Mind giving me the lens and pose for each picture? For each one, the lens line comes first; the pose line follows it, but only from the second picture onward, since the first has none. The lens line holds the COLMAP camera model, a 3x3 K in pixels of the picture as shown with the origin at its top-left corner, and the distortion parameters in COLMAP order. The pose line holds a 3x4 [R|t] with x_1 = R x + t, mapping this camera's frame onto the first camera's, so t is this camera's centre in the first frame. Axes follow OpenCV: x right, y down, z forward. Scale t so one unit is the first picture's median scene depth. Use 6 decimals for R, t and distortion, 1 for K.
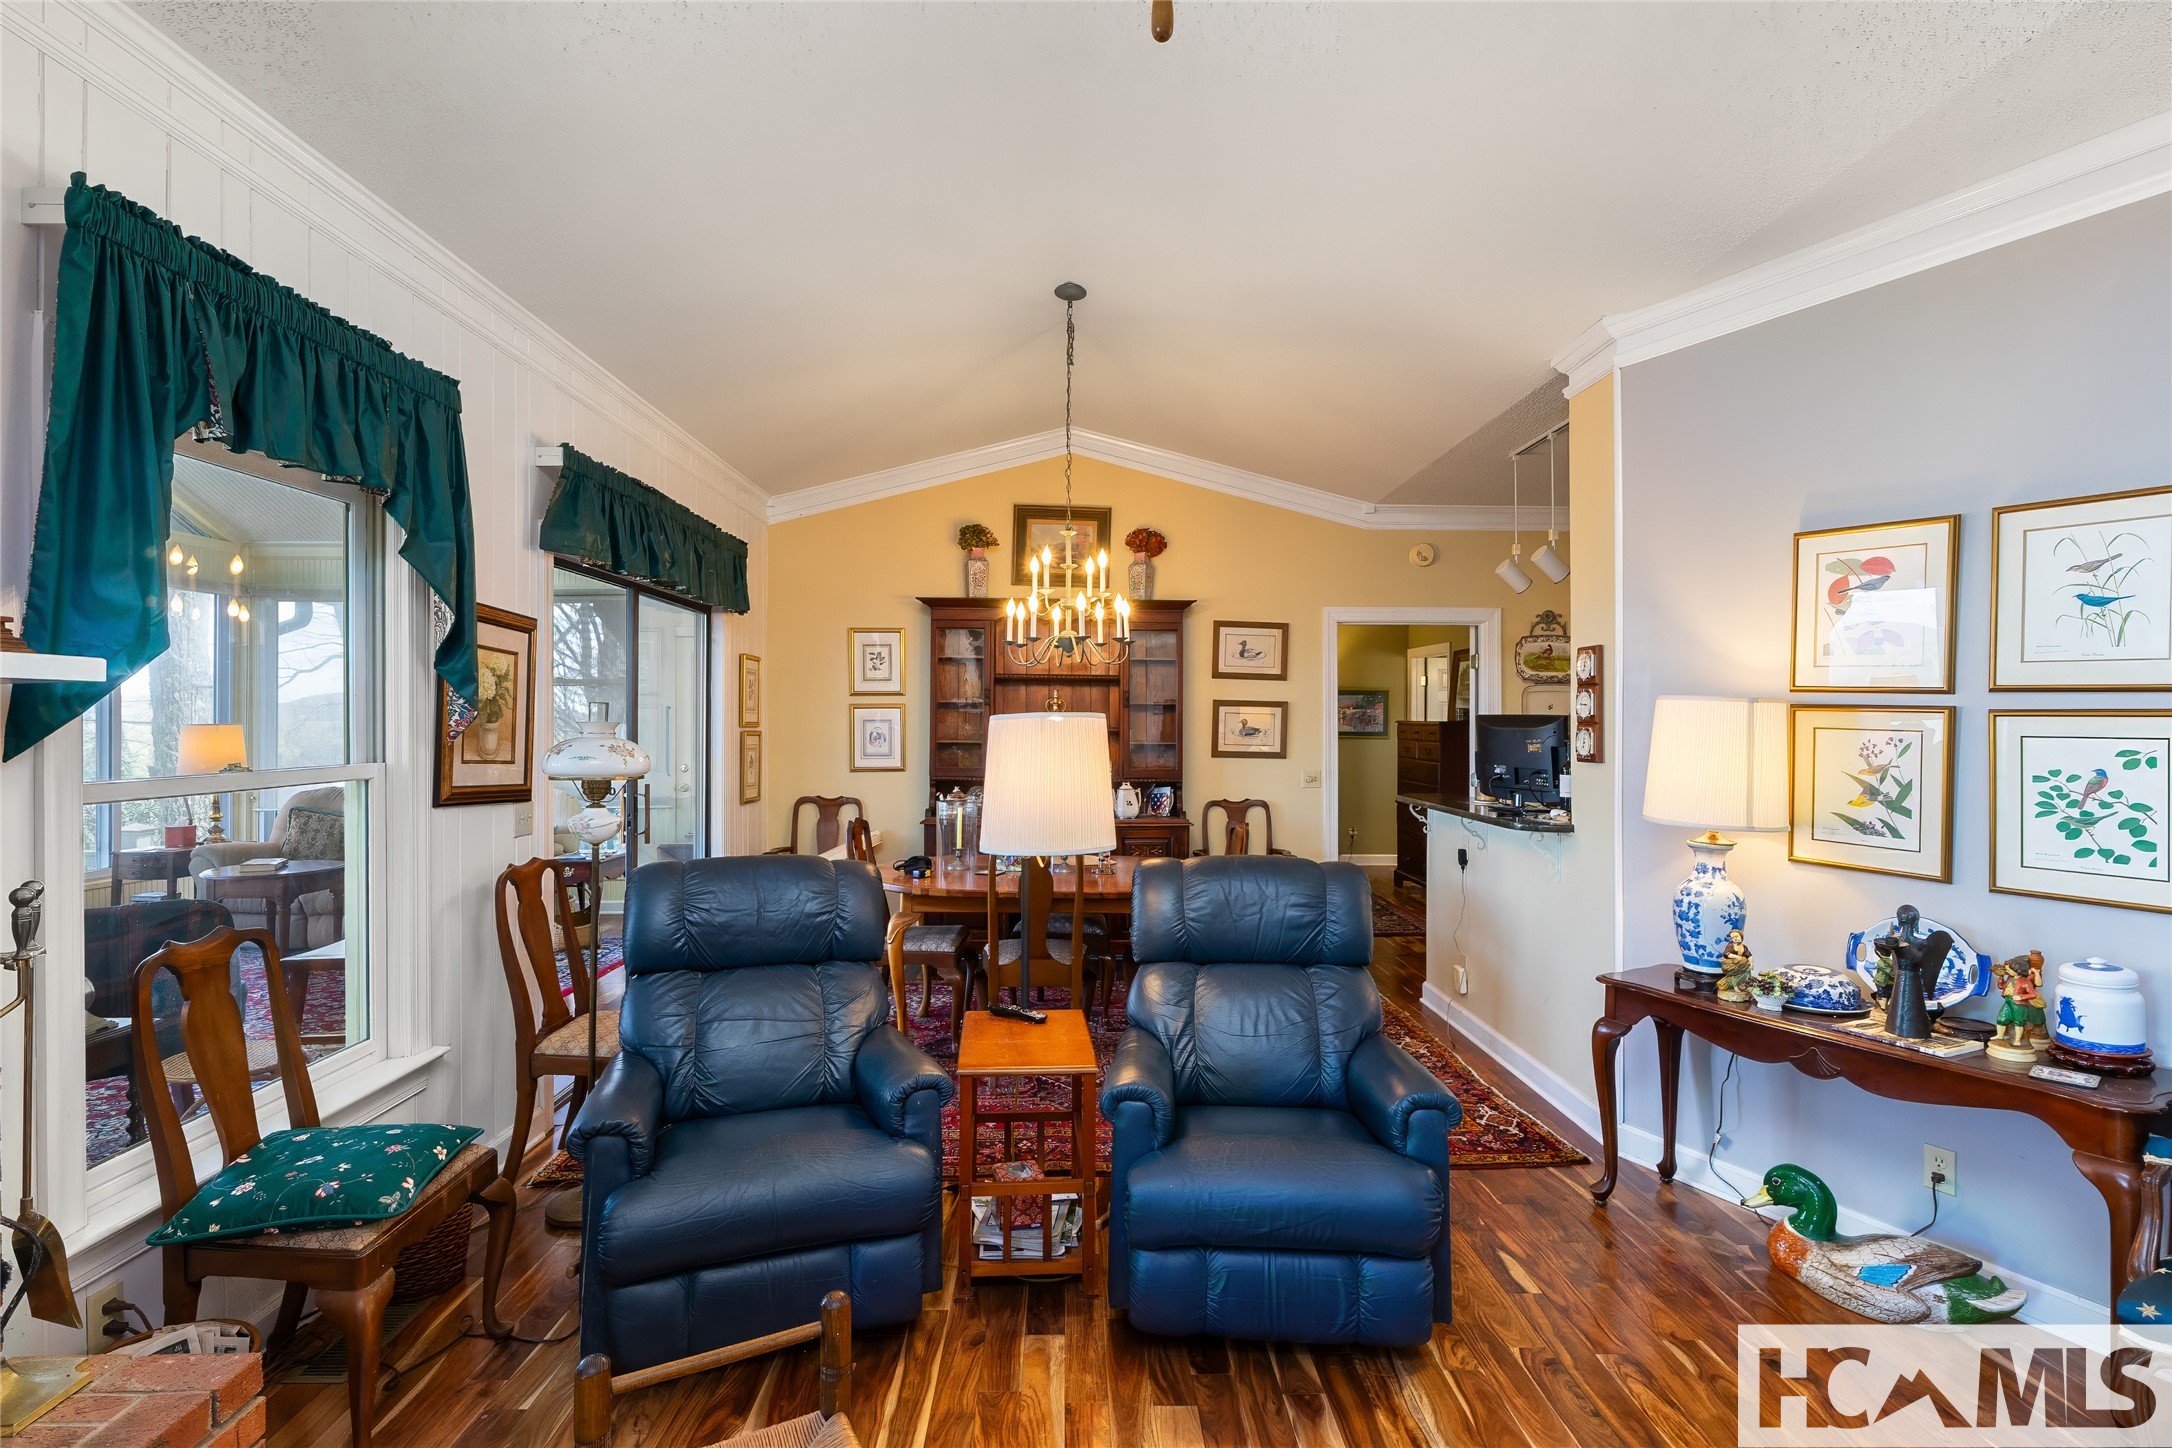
lens RADIAL K [[987.8, 0, 1057.0], [0, 987.8, 740.7], [0, 0, 1]] dist [-0.012243, -0.001022]
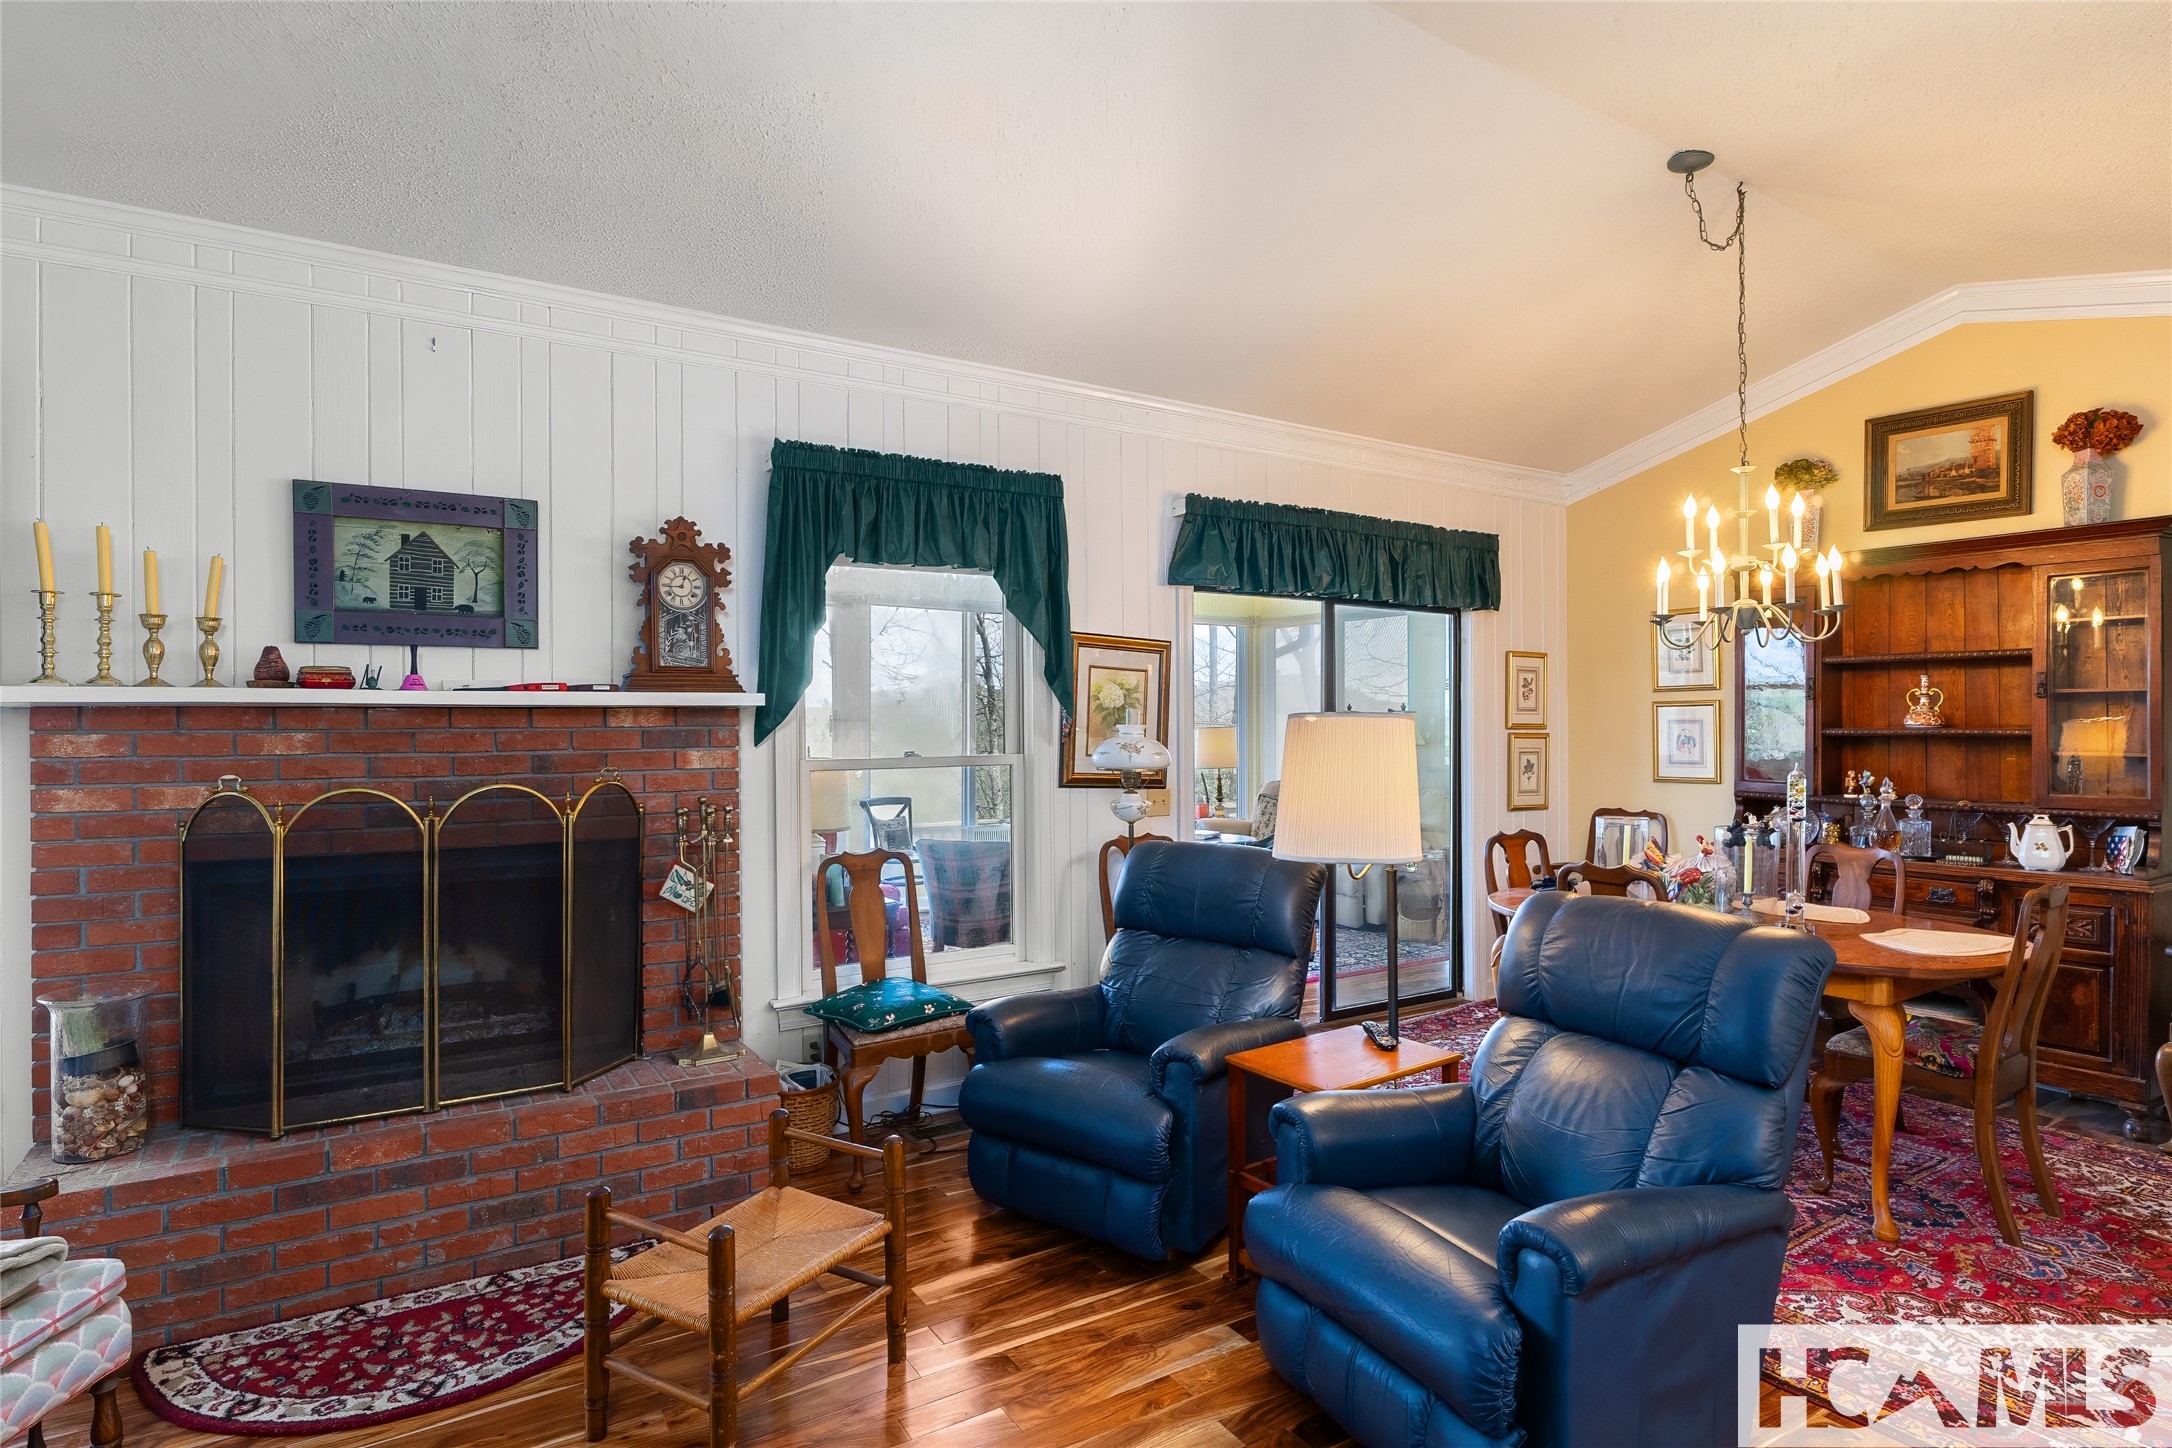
lens RADIAL K [[1123.8, 0, 1094.8], [0, 1123.8, 727.0], [0, 0, 1]] dist [-0.009289, -0.000004]
pose [[0.543053, -0.003464, -0.839691, 0.635616], [-0.011582, 0.999865, -0.011615, 0.000698], [0.839619, 0.016033, 0.542940, 0.179207]]
